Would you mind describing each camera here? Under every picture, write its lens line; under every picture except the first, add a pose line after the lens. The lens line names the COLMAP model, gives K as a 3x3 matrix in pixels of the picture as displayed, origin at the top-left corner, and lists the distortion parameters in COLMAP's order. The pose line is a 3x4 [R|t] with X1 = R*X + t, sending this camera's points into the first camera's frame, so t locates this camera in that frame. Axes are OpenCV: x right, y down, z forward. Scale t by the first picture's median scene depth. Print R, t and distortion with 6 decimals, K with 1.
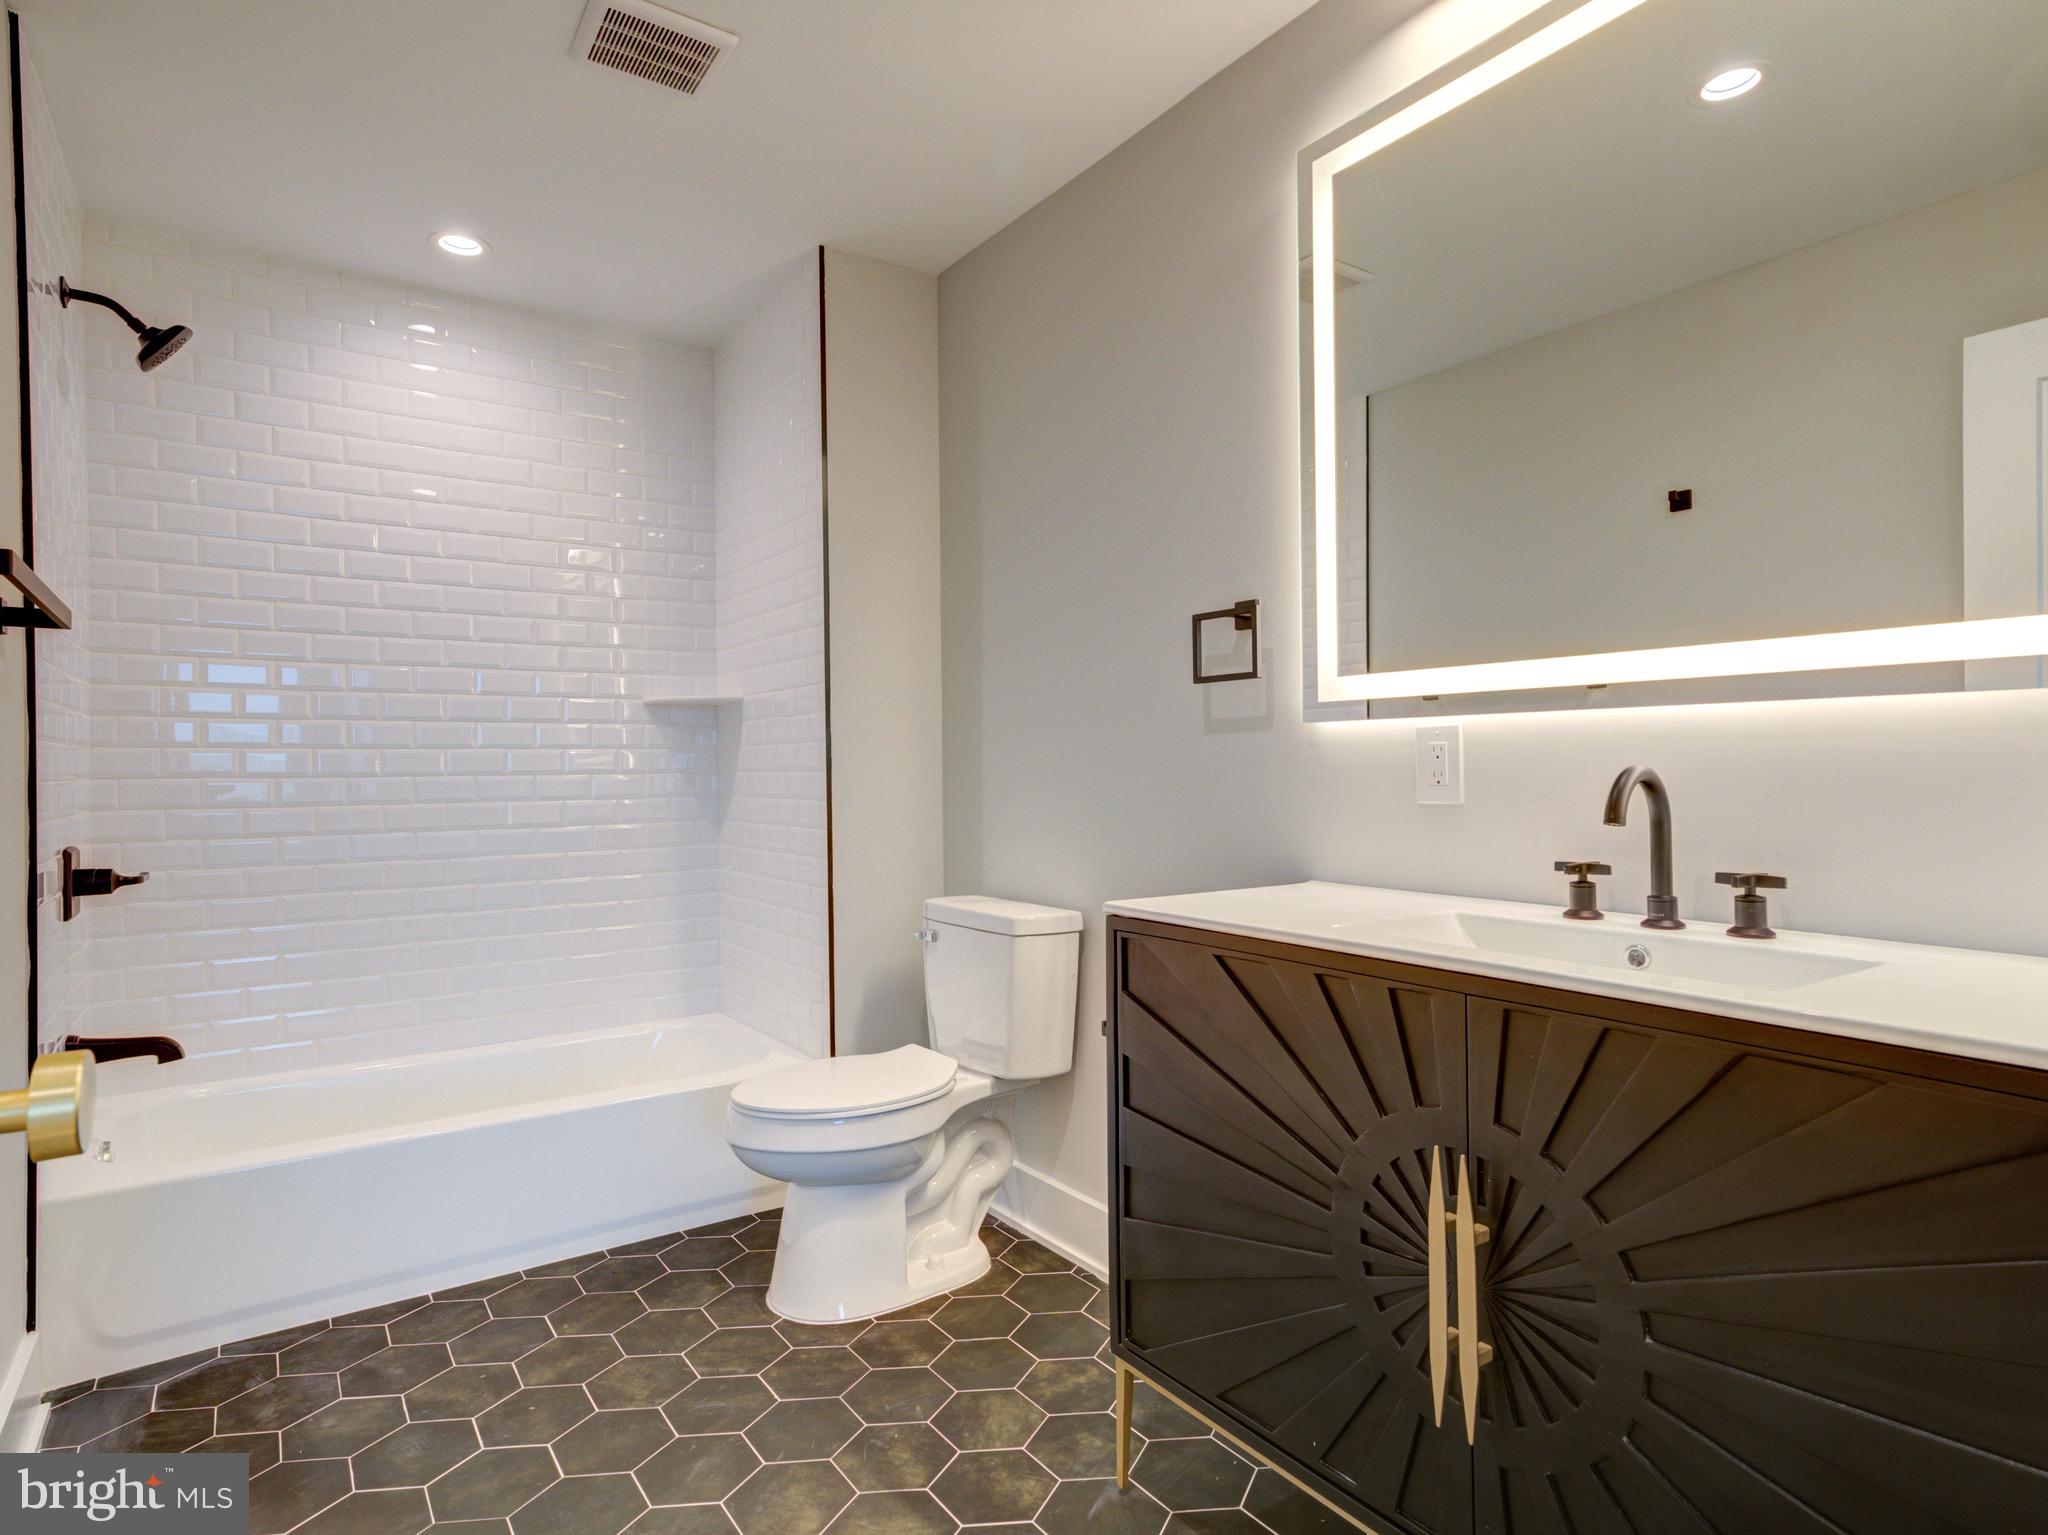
lens RADIAL K [[1123.9, 0, 1021.8], [0, 1123.9, 767.7], [0, 0, 1]] dist [-0.006673, 0.014879]
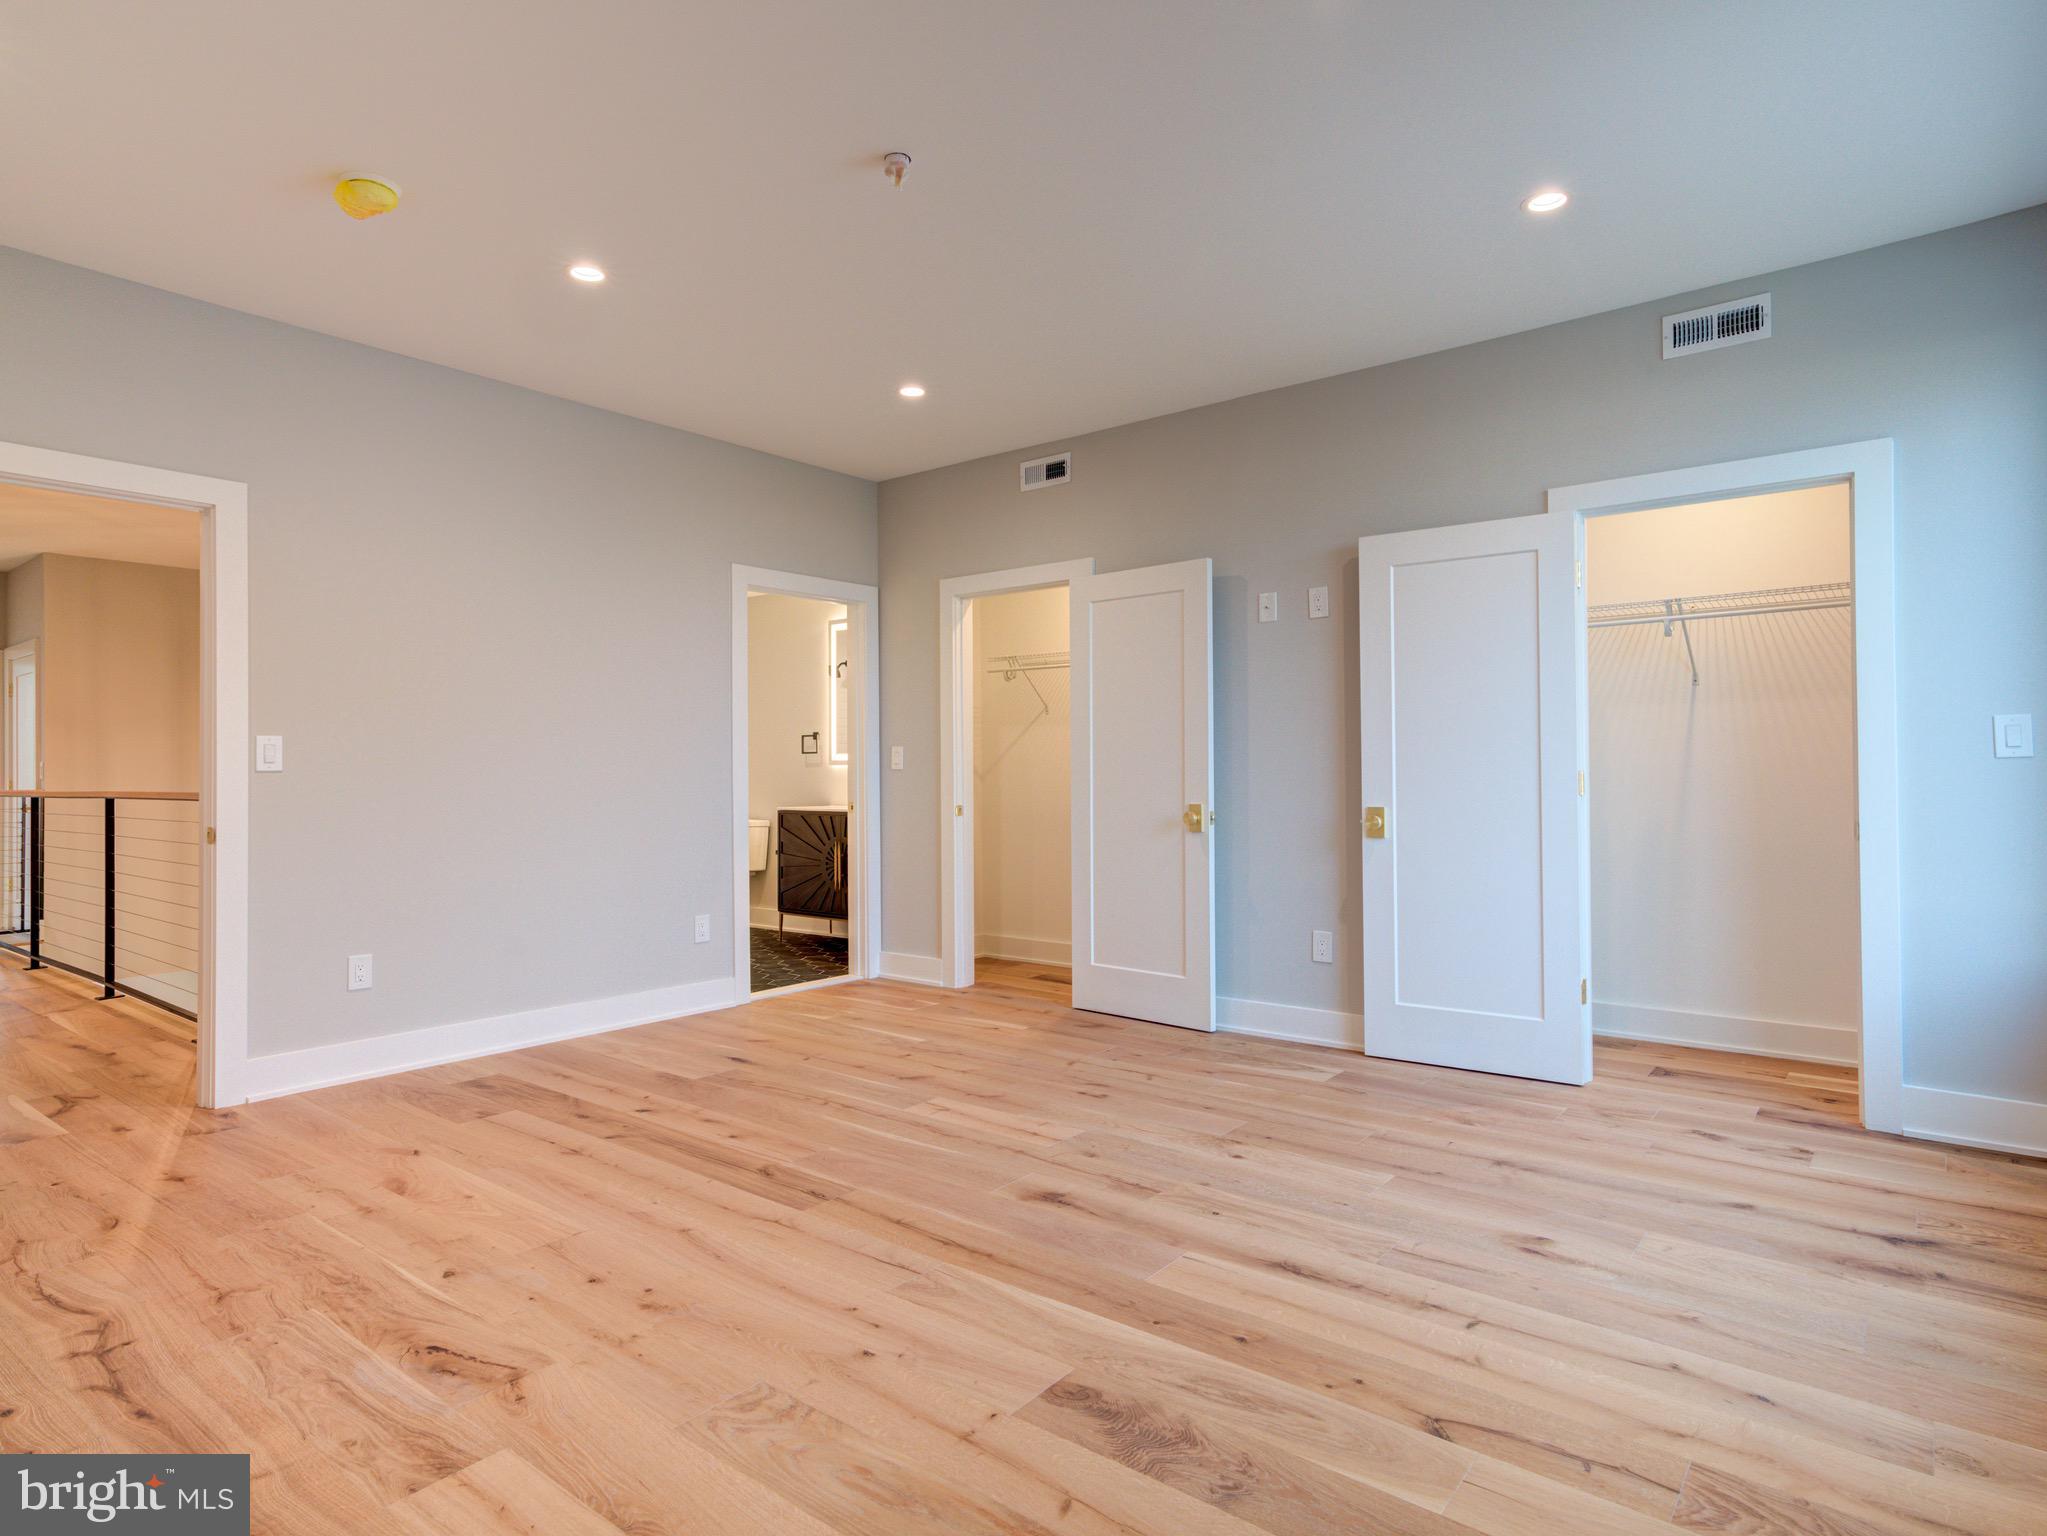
lens RADIAL K [[1123.3, 0, 1023.2], [0, 1123.3, 769.7], [0, 0, 1]] dist [-0.006673, 0.014879]
pose [[0.957078, 0.003437, 0.289809, -0.228832], [-0.002305, 0.999988, -0.004246, -0.008356], [-0.289820, 0.003395, 0.957075, -2.858249]]
